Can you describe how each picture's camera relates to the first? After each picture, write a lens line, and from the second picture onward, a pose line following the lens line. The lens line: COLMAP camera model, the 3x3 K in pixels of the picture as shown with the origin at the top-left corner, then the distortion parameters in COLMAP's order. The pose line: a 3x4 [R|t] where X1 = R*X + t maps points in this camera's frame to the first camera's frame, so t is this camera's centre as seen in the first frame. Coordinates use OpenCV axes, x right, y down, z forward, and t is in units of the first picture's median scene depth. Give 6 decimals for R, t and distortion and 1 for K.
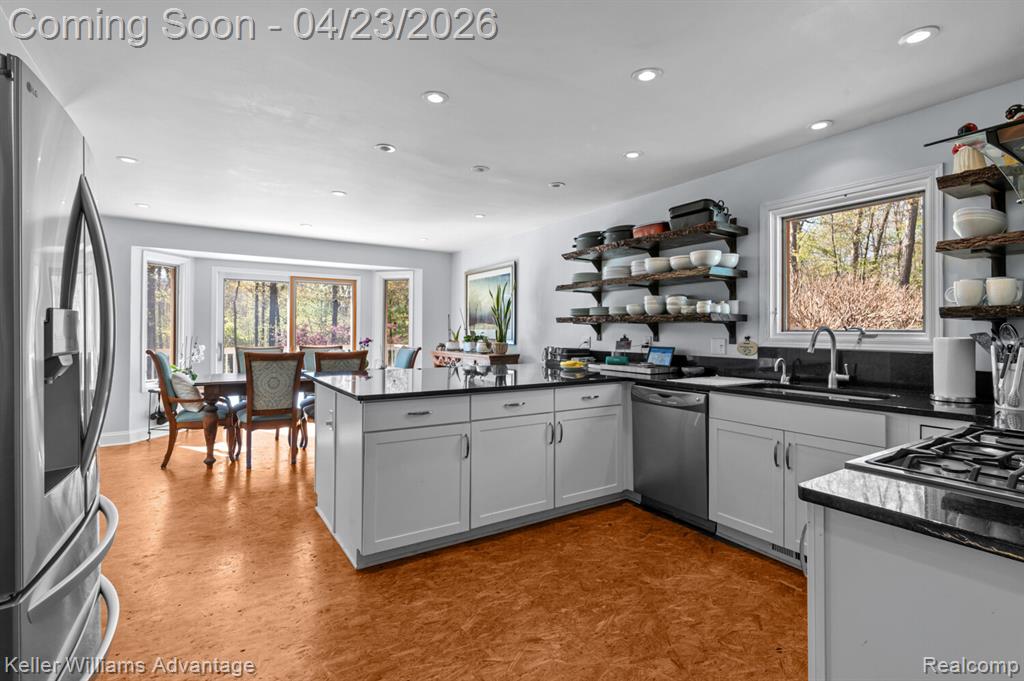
lens RADIAL K [[485.5, 0, 536.4], [0, 485.5, 327.0], [0, 0, 1]] dist [0.011201, -0.001615]
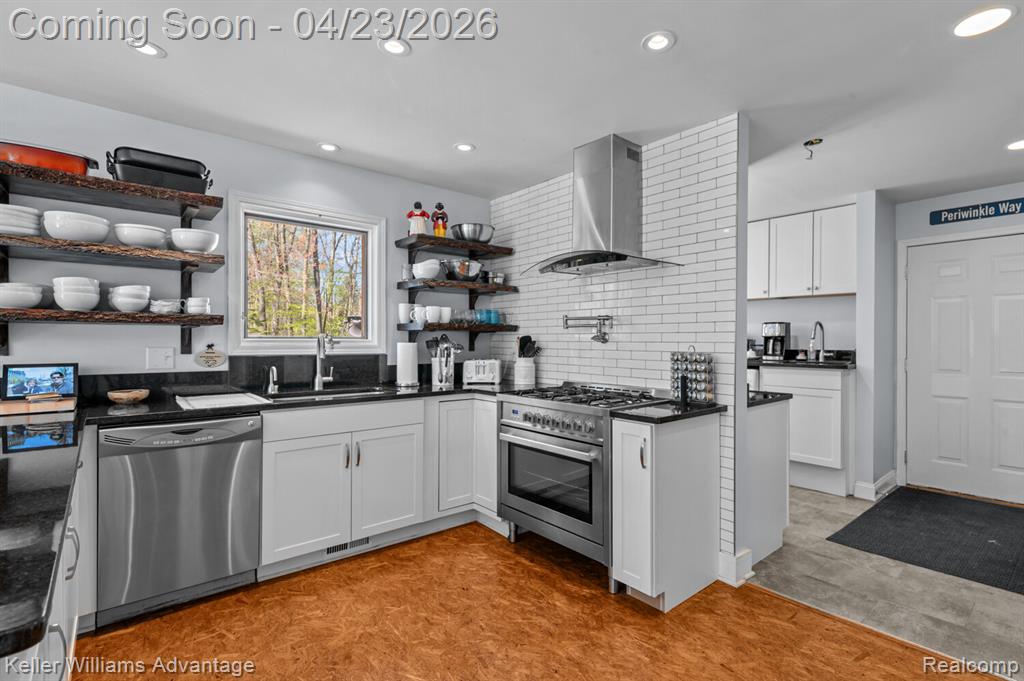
lens RADIAL K [[485.5, 0, 513.4], [0, 485.5, 343.9], [0, 0, 1]] dist [0.011201, -0.001615]
pose [[-0.100979, -0.008493, 0.994852, -0.514020], [-0.010335, 0.999919, 0.007487, 0.008938], [-0.994835, -0.009525, -0.101059, 0.672142]]
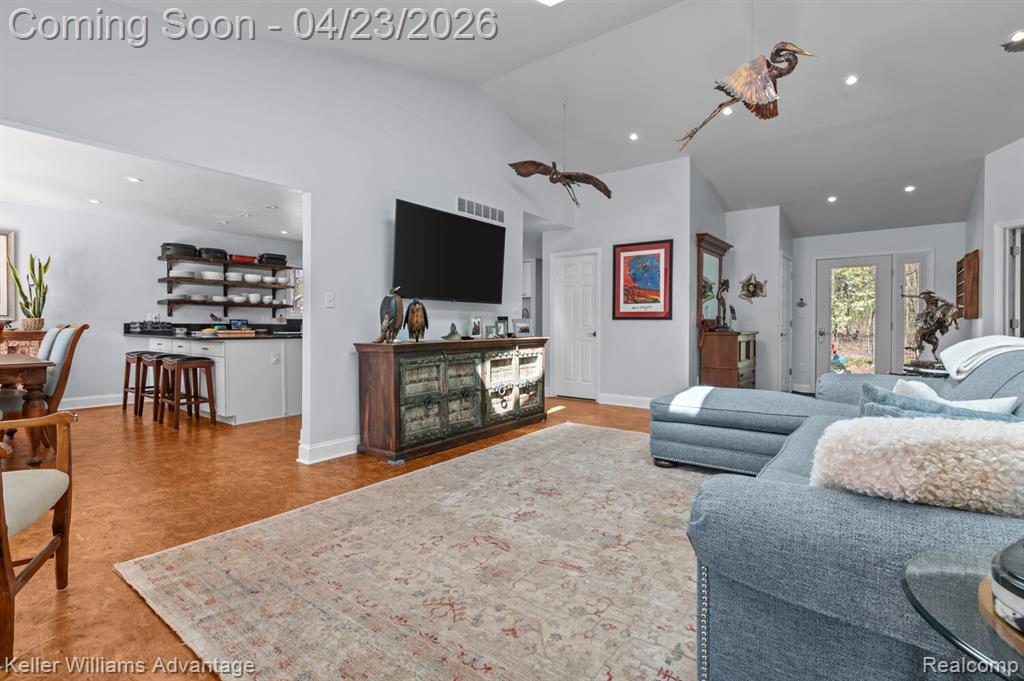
lens RADIAL K [[485.5, 0, 515.5], [0, 485.5, 332.1], [0, 0, 1]] dist [0.011201, -0.001615]
pose [[-0.306852, -0.012329, 0.951677, -2.526180], [-0.009449, 0.999906, 0.009907, 0.080166], [-0.951710, -0.005953, -0.306940, 0.752529]]
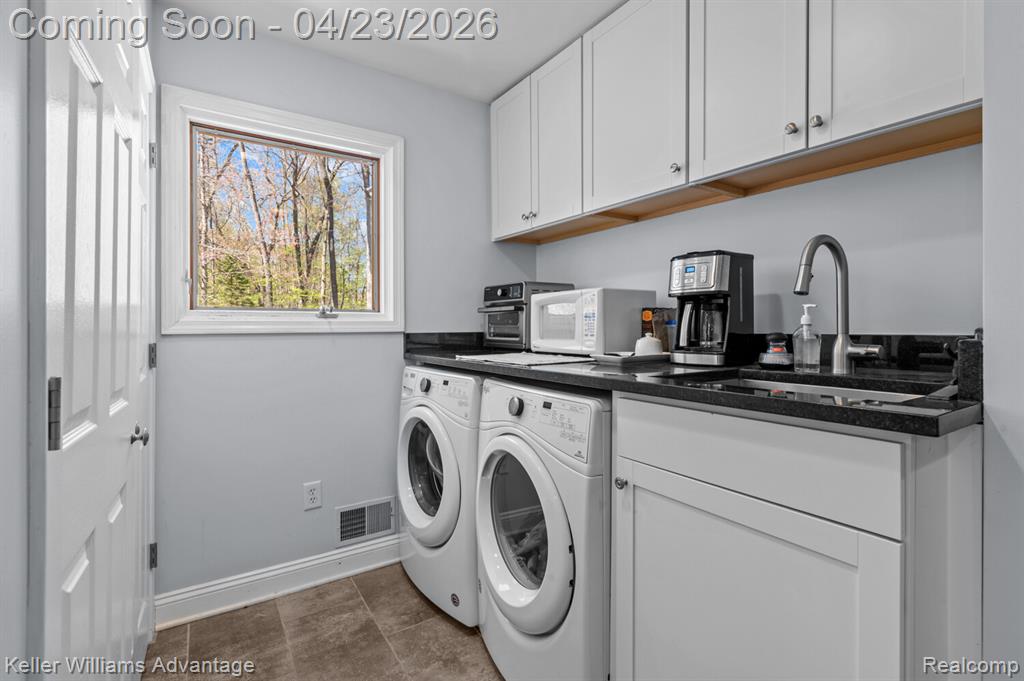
lens RADIAL K [[485.5, 0, 520.0], [0, 485.5, 326.1], [0, 0, 1]] dist [0.011201, -0.001615]
pose [[0.012448, 0.001114, 0.999922, 0.463010], [-0.001652, 0.999998, -0.001094, 0.023097], [-0.999921, -0.001638, 0.012450, -0.158917]]
